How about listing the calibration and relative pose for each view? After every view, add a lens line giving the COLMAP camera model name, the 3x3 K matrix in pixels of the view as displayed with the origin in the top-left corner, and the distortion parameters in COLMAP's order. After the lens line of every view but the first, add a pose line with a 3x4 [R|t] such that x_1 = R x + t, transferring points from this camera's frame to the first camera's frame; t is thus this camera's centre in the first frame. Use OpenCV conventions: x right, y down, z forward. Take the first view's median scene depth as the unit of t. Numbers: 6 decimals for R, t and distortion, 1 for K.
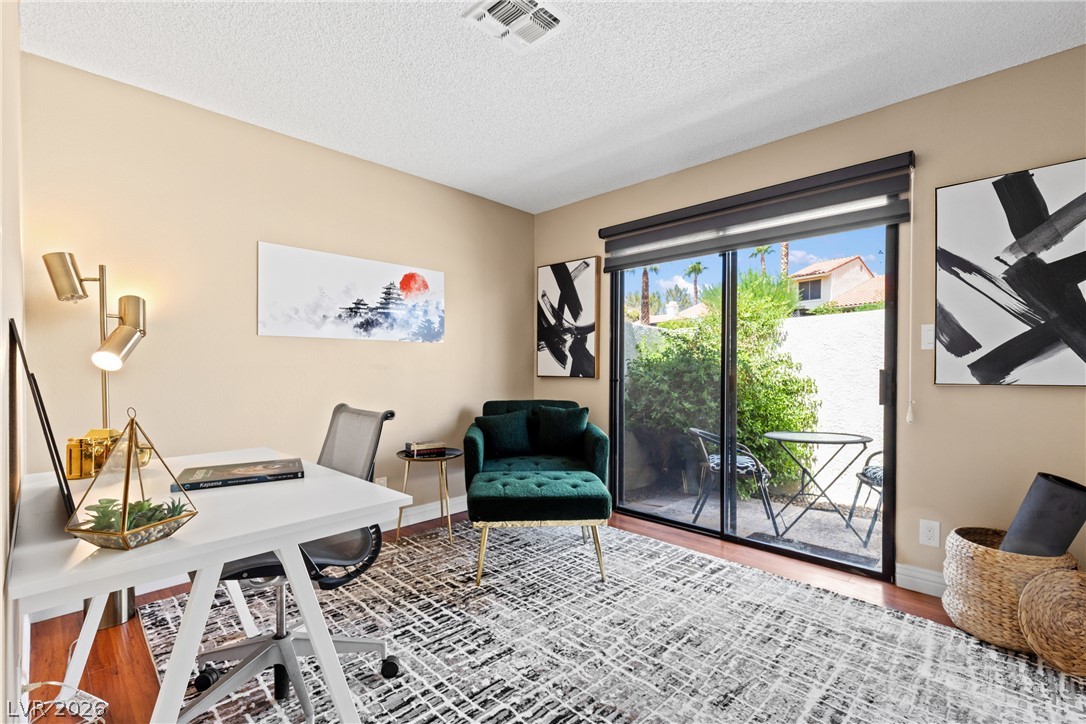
lens RADIAL K [[499.1, 0, 551.2], [0, 499.1, 369.2], [0, 0, 1]] dist [0.007622, -0.001614]
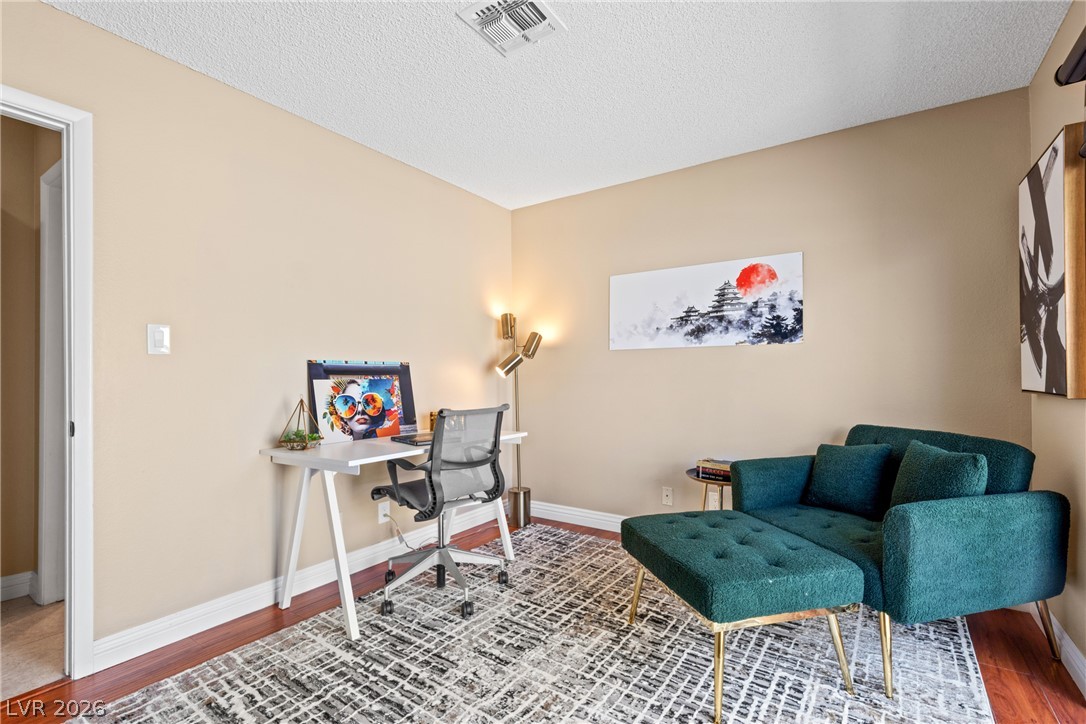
lens RADIAL K [[499.1, 0, 550.5], [0, 499.1, 366.4], [0, 0, 1]] dist [0.007622, -0.001614]
pose [[0.159266, -0.018066, -0.987070, 0.597205], [0.002631, 0.999837, -0.017875, -0.003982], [0.987232, 0.000250, 0.159287, 0.604729]]
